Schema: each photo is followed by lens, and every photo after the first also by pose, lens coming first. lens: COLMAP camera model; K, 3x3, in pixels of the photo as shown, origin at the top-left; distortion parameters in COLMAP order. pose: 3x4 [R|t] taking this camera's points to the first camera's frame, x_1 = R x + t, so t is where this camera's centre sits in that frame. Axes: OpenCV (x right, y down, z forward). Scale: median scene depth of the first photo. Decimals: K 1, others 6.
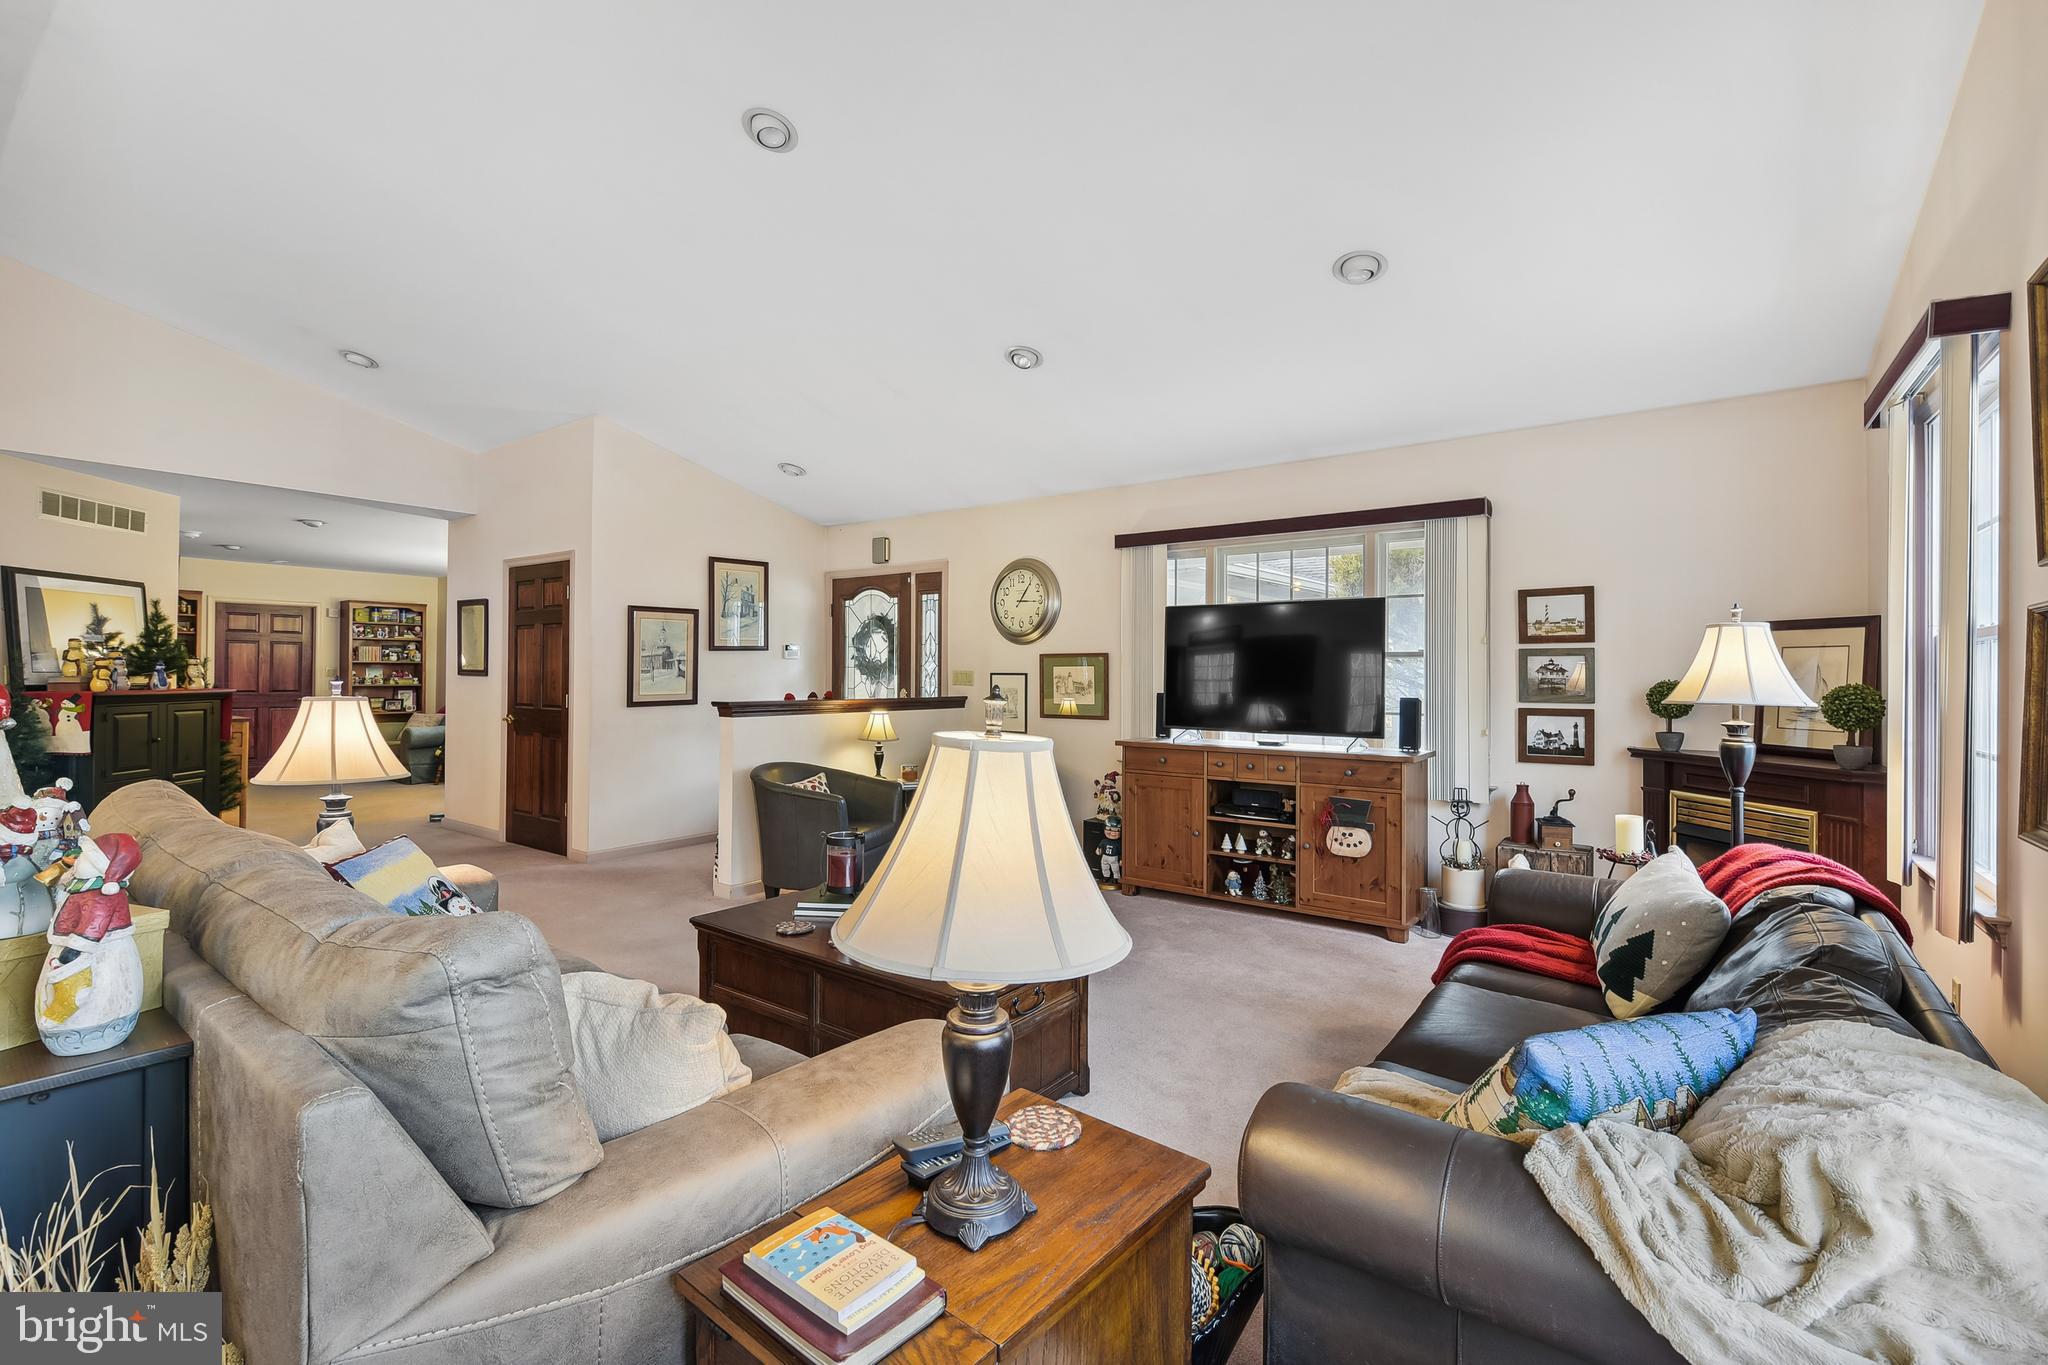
lens RADIAL K [[914.1, 0, 1019.2], [0, 914.1, 669.3], [0, 0, 1]] dist [-0.002090, -0.001212]
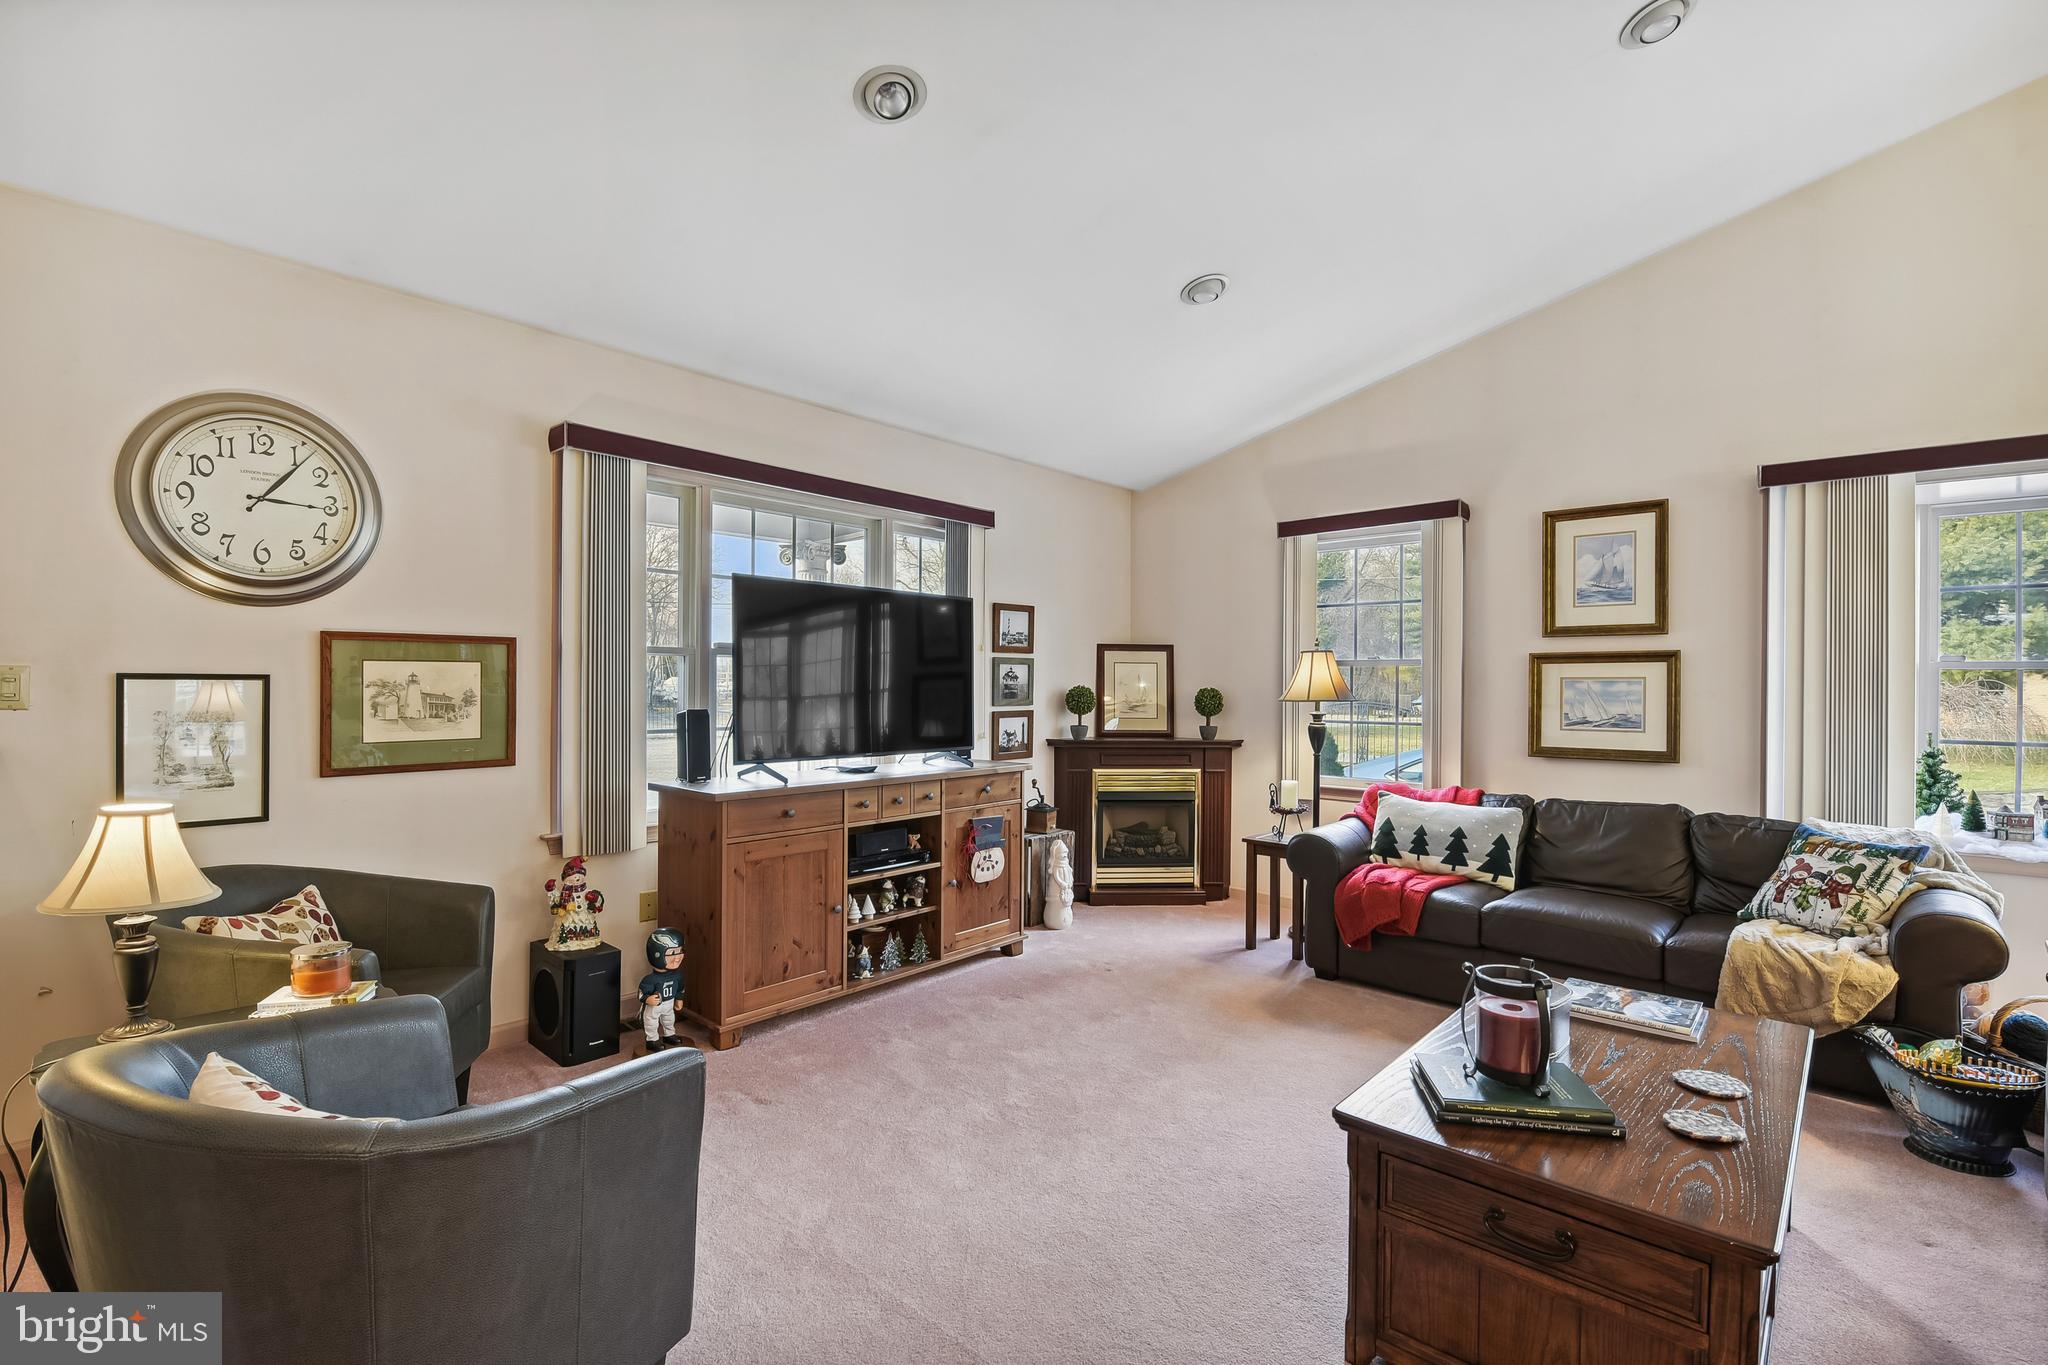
lens RADIAL K [[914.1, 0, 1031.0], [0, 914.1, 680.6], [0, 0, 1]] dist [-0.002090, -0.001212]
pose [[0.076034, -0.001718, 0.997104, -0.491651], [-0.011224, 0.999934, 0.002579, 0.002465], [-0.997042, -0.011387, 0.076009, 0.809831]]
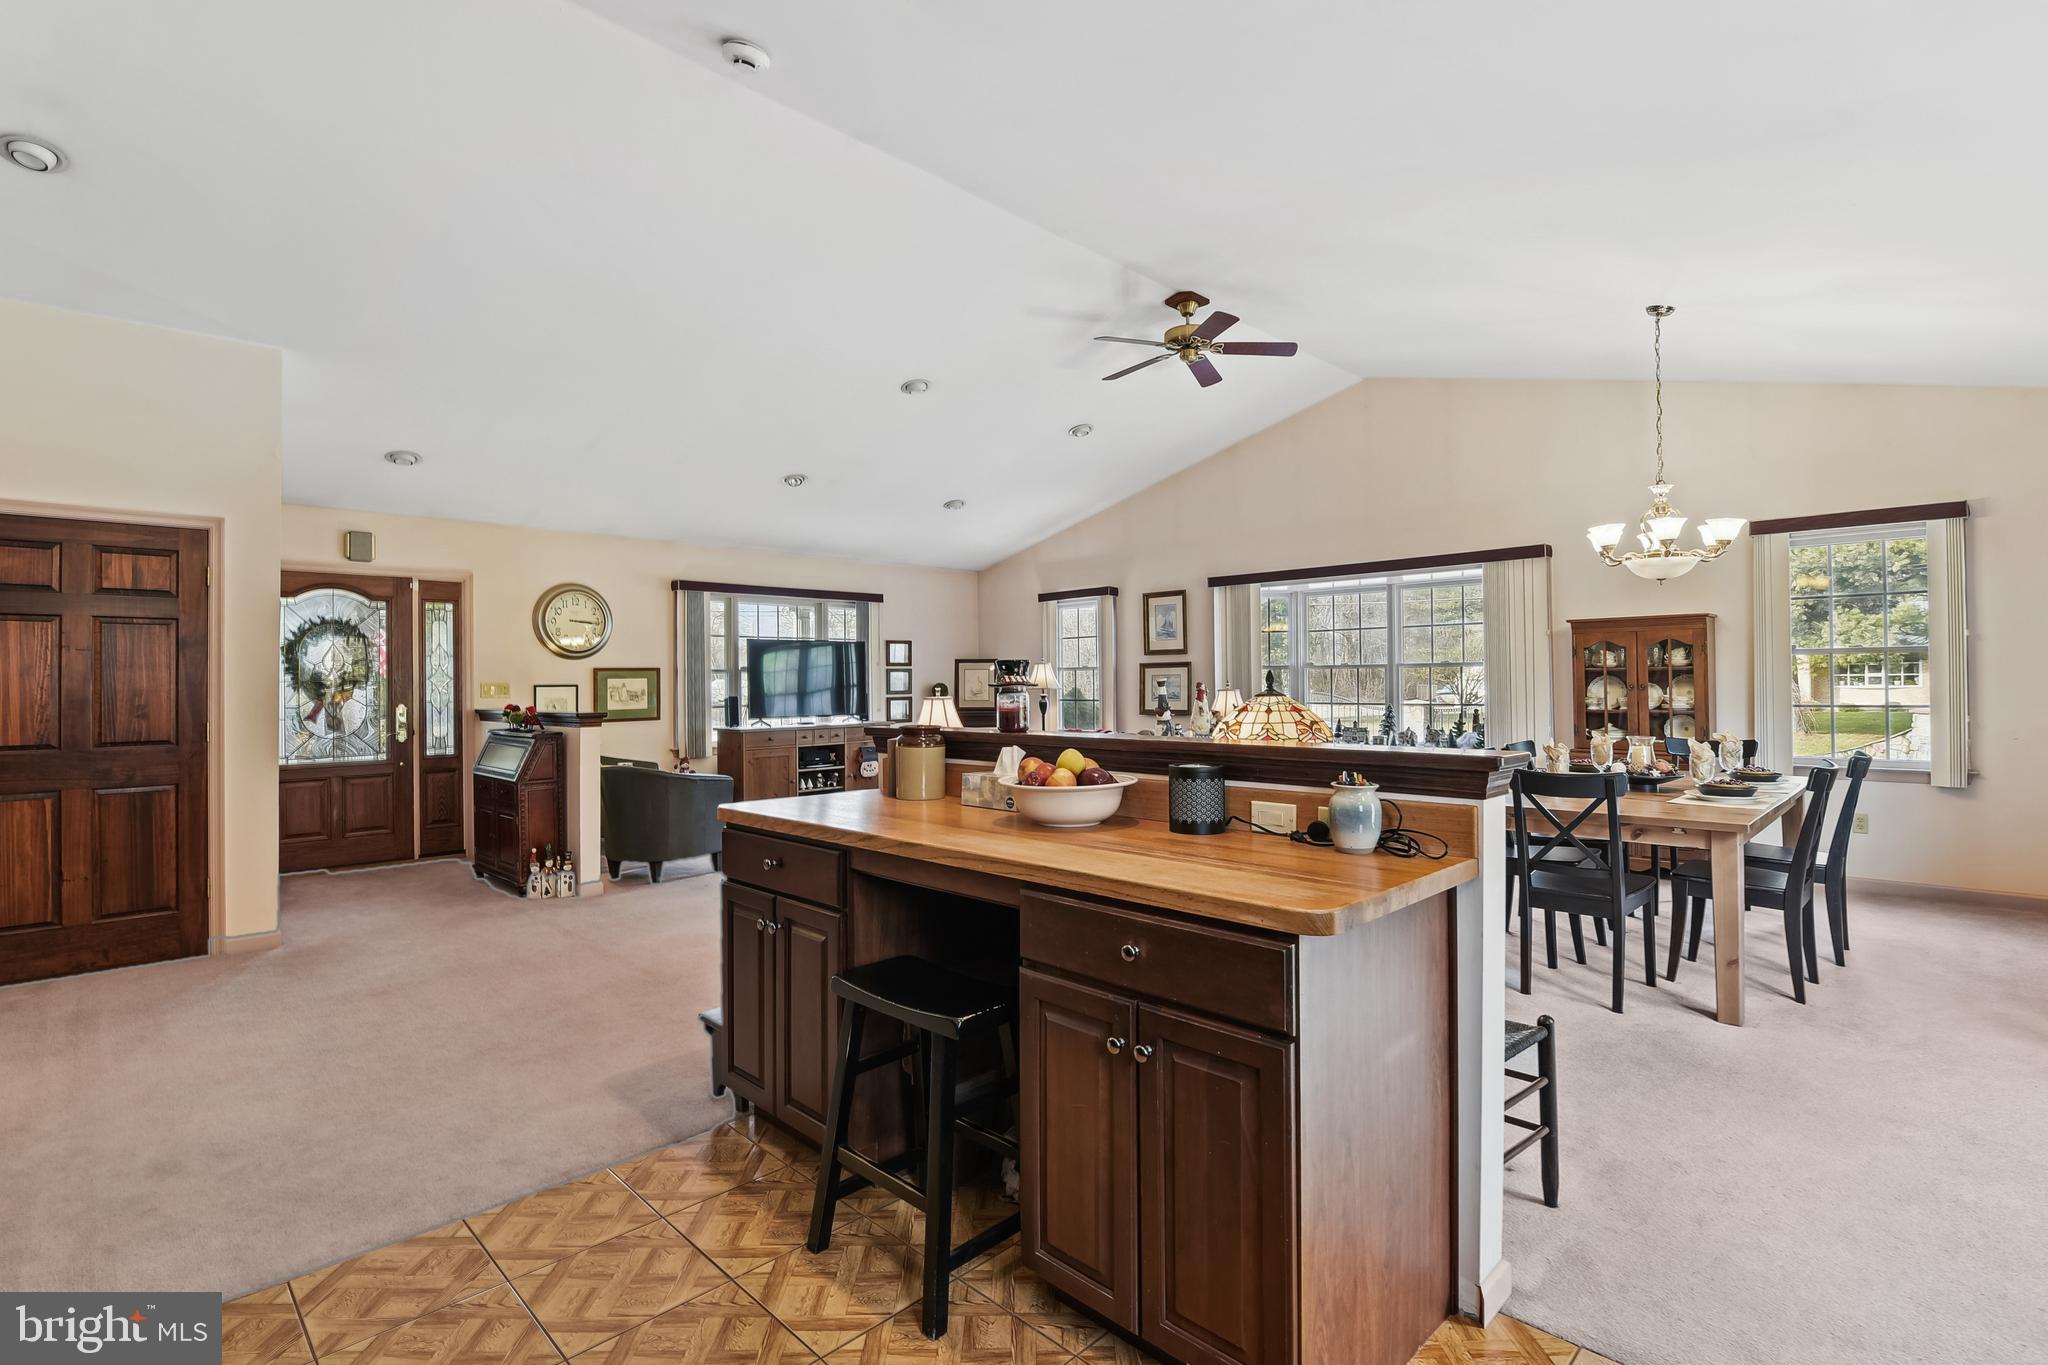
lens RADIAL K [[914.1, 0, 1025.0], [0, 914.1, 669.6], [0, 0, 1]] dist [-0.002090, -0.001212]
pose [[0.130052, 0.004342, 0.991498, -1.362326], [0.006401, 0.999966, -0.005219, -0.006818], [-0.991486, 0.007025, 0.130020, 0.388868]]
